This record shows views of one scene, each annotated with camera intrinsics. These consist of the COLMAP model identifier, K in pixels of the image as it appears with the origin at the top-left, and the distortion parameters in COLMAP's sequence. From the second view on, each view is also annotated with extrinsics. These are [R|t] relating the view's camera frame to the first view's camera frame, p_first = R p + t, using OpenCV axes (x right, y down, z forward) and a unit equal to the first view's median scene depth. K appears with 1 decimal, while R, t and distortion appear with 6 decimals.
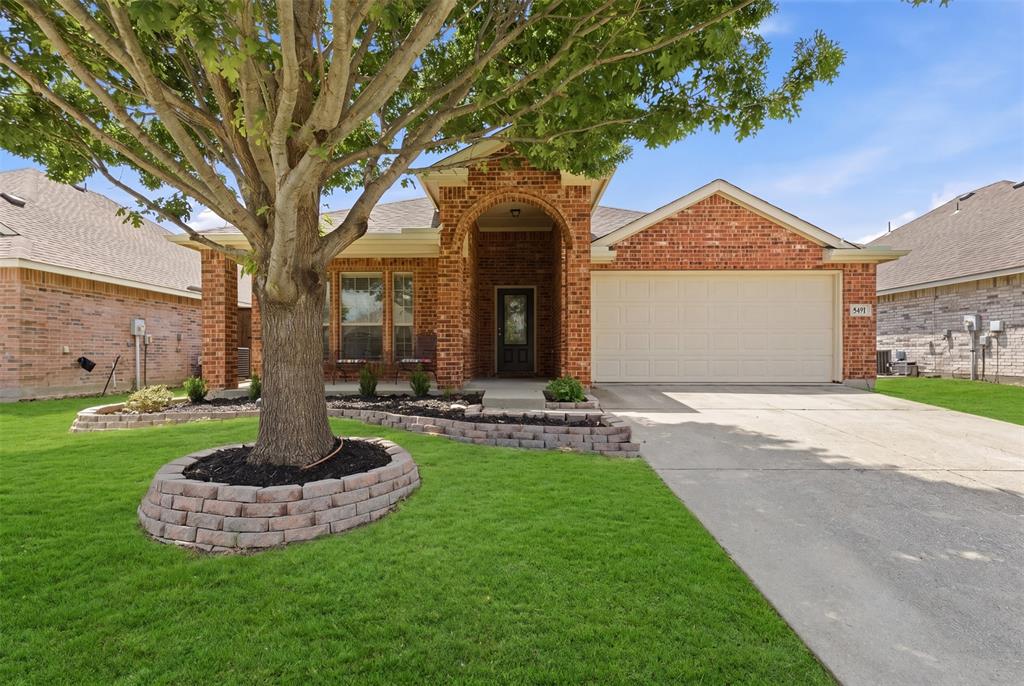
lens RADIAL K [[464.7, 0, 516.3], [0, 464.7, 350.3], [0, 0, 1]] dist [0.003424, 0.002069]
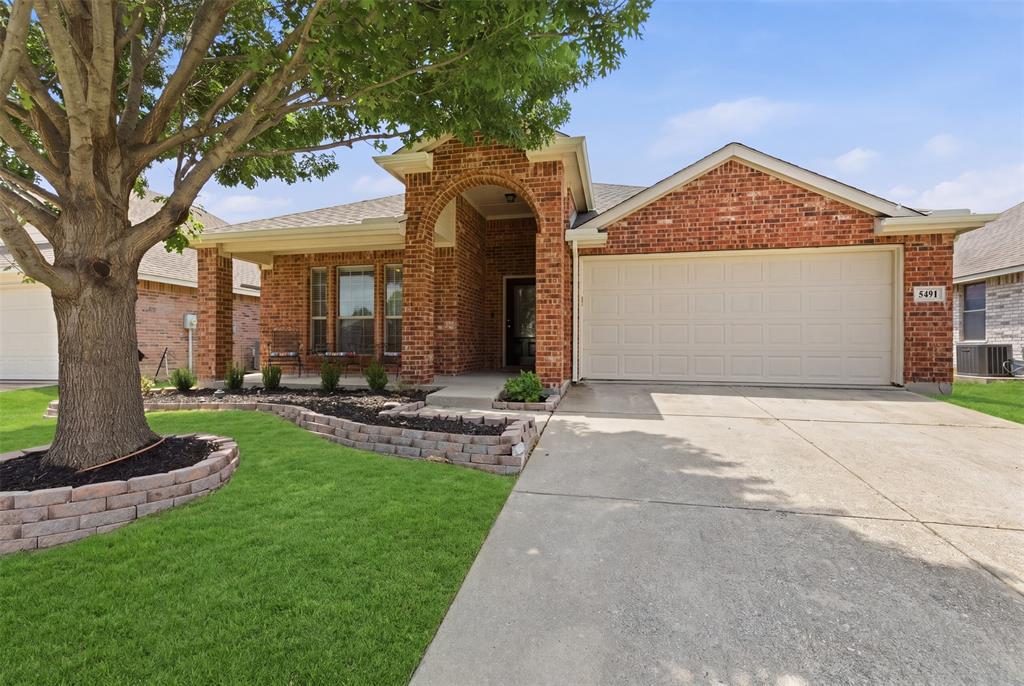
lens RADIAL K [[464.7, 0, 509.0], [0, 464.7, 339.7], [0, 0, 1]] dist [0.003424, 0.002069]
pose [[0.978810, 0.001267, -0.204766, 0.214952], [-0.002359, 0.999984, -0.005088, -0.003637], [0.204756, 0.005463, 0.978798, 0.090885]]
